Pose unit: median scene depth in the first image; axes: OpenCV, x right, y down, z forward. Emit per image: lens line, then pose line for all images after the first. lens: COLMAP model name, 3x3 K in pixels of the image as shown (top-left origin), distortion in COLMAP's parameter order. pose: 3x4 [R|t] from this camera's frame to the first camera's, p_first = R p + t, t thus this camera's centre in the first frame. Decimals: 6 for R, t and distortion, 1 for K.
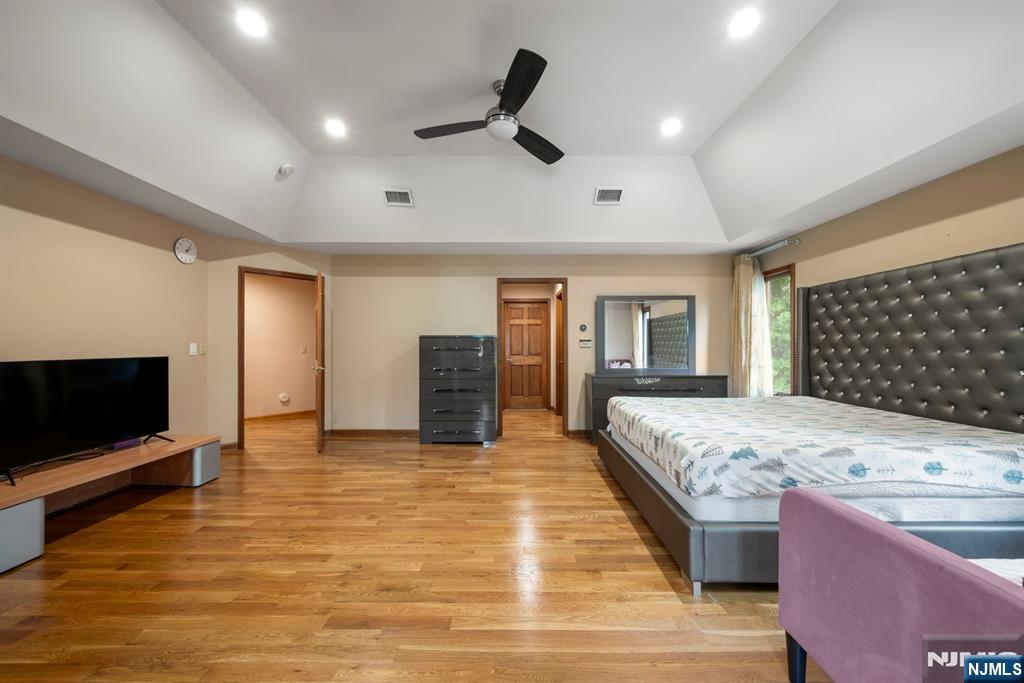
lens RADIAL K [[381.6, 0, 514.4], [0, 381.6, 347.4], [0, 0, 1]] dist [-0.000537, -0.000016]
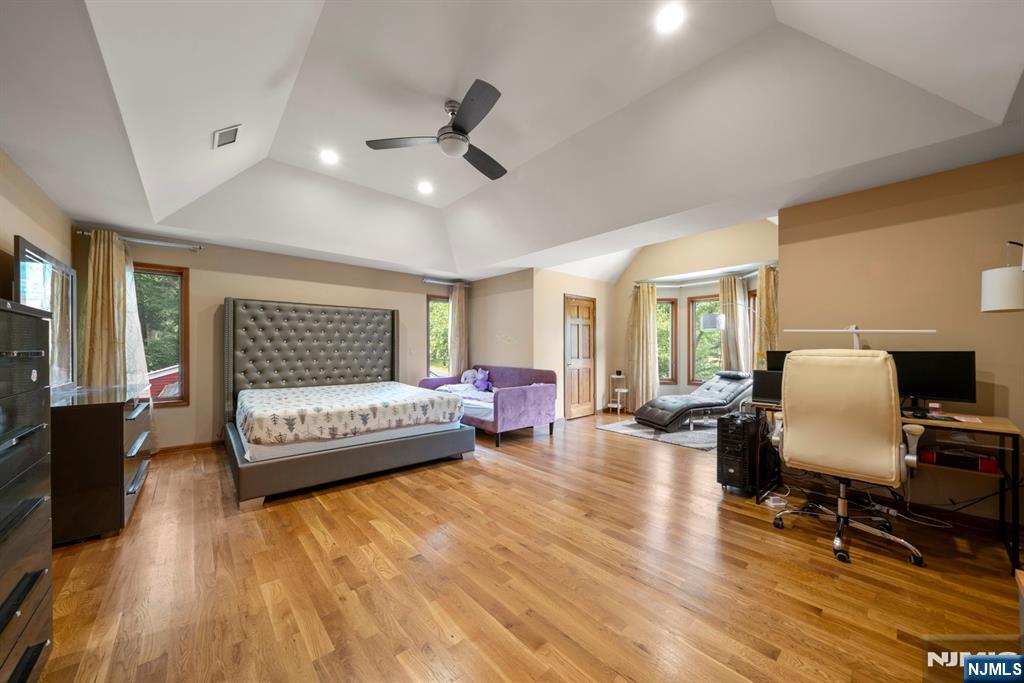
lens RADIAL K [[354.2, 0, 515.6], [0, 354.2, 344.9], [0, 0, 1]] dist [-0.004185, -0.000066]
pose [[-0.668083, 0.008783, 0.744035, -0.852391], [0.003825, 0.999958, -0.008369, -0.003084], [-0.744077, -0.002745, -0.668088, 1.474189]]
